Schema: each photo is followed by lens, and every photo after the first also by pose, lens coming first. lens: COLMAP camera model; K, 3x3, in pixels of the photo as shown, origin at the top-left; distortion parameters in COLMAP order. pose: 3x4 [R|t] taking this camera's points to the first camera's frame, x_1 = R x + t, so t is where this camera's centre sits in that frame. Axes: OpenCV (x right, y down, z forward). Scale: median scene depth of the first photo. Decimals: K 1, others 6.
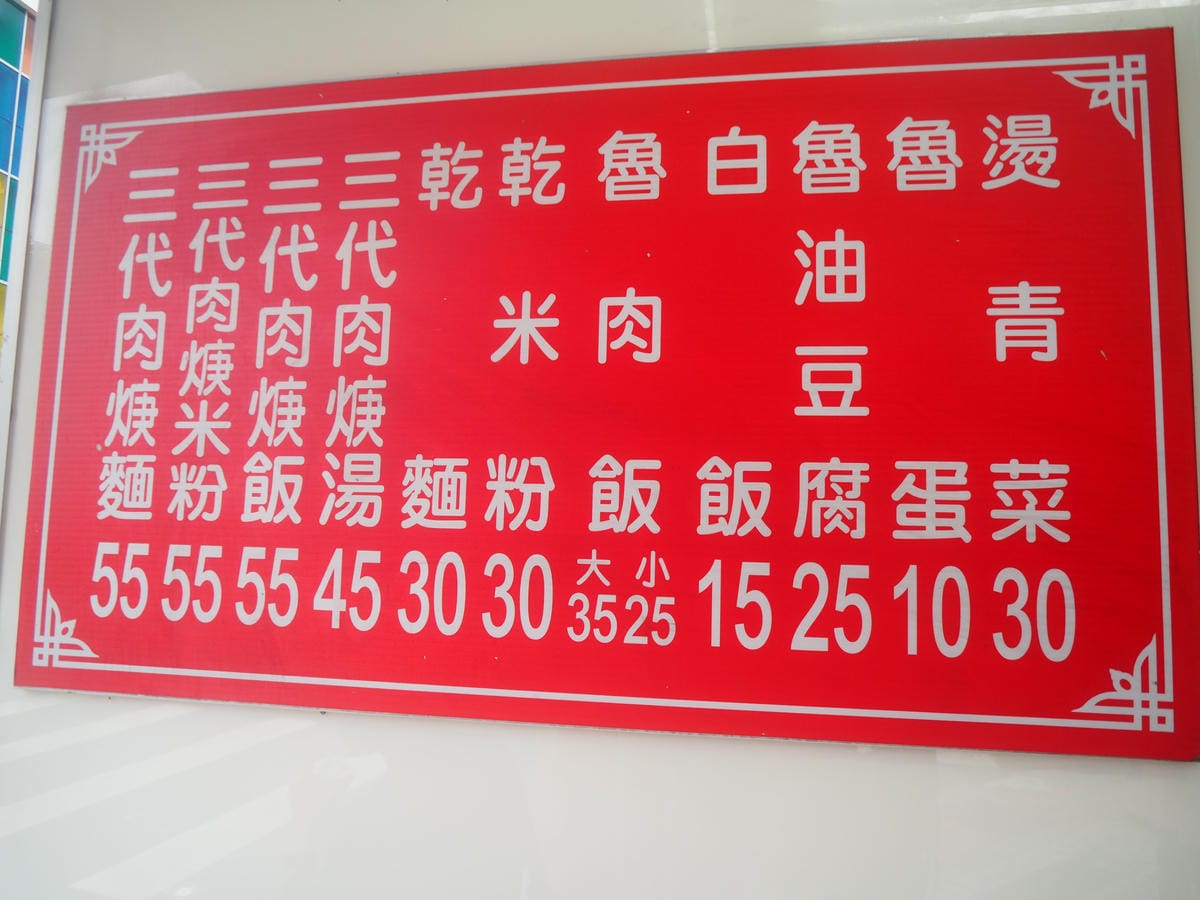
lens RADIAL K [[821.5, 0, 599.7], [0, 821.5, 452.3], [0, 0, 1]] dist [-0.074507, 0.031080]
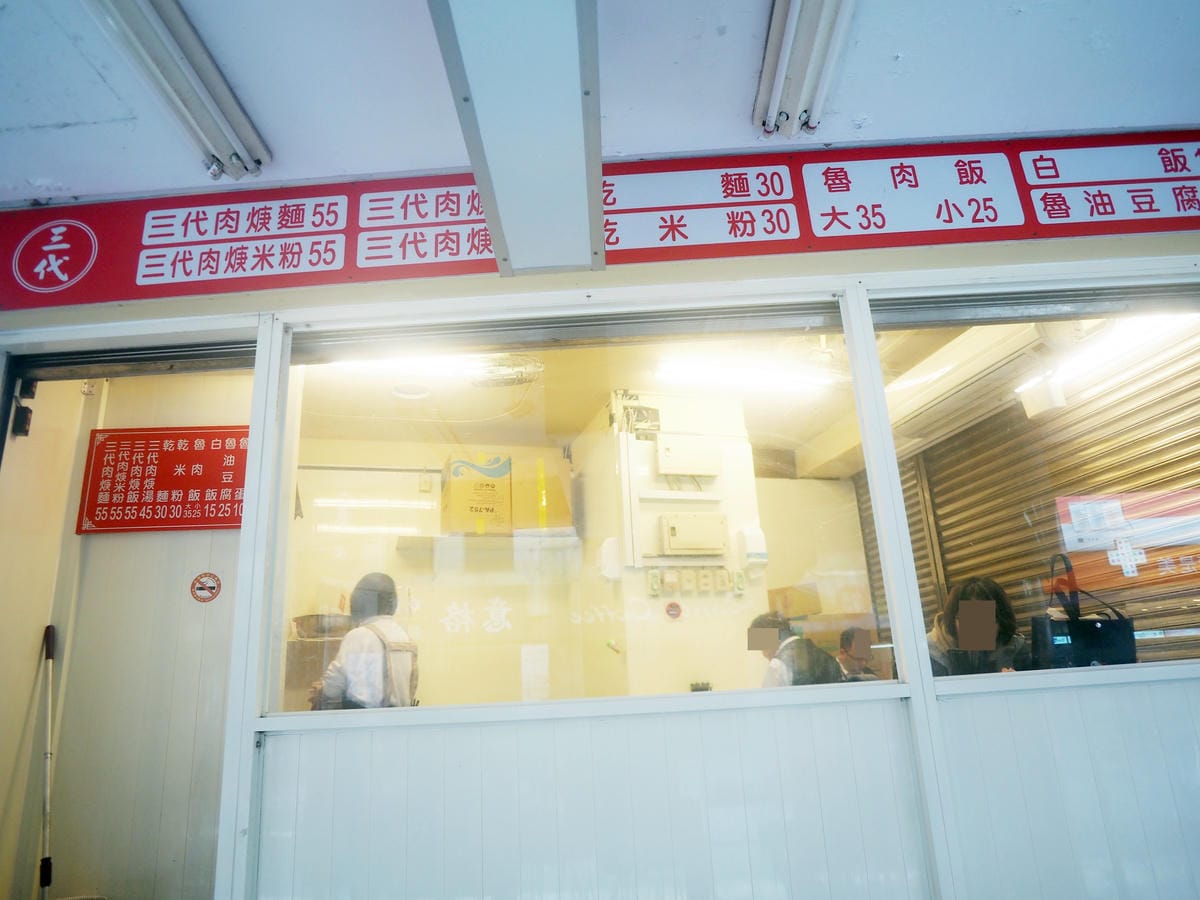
lens RADIAL K [[778.3, 0, 596.3], [0, 778.3, 442.6], [0, 0, 1]] dist [-0.052416, 0.013289]
pose [[0.966443, 0.003009, 0.256864, 1.458731], [0.053469, 0.975674, -0.212606, 1.046835], [-0.251255, 0.219206, 0.942772, -5.298990]]
